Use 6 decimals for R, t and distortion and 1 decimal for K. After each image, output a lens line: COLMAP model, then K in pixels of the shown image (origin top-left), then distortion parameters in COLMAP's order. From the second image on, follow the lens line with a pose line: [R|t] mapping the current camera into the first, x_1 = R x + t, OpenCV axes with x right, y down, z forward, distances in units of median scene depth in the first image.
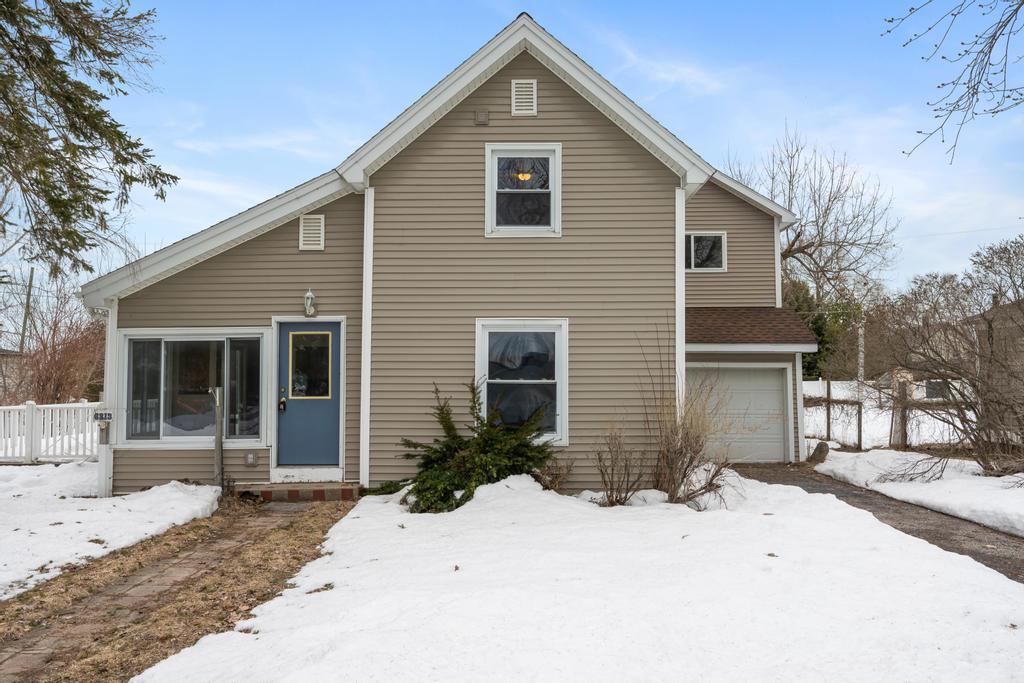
lens RADIAL K [[800.3, 0, 512.0], [0, 800.3, 341.5], [0, 0, 1]] dist [-0.003779, -0.000377]
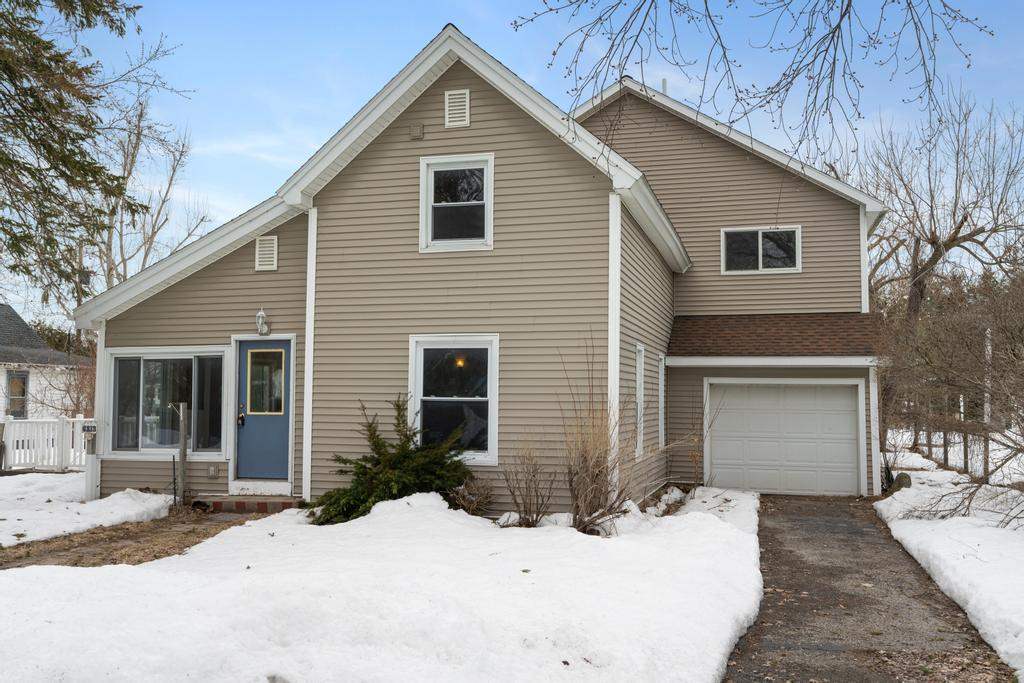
lens RADIAL K [[954.5, 0, 512.0], [0, 954.5, 341.5], [0, 0, 1]] dist [-0.004378, -0.003048]
pose [[0.966277, -0.009781, -0.257318, 0.377956], [0.007419, 0.999921, -0.010148, -0.007700], [0.257397, 0.007897, 0.966274, -0.108615]]
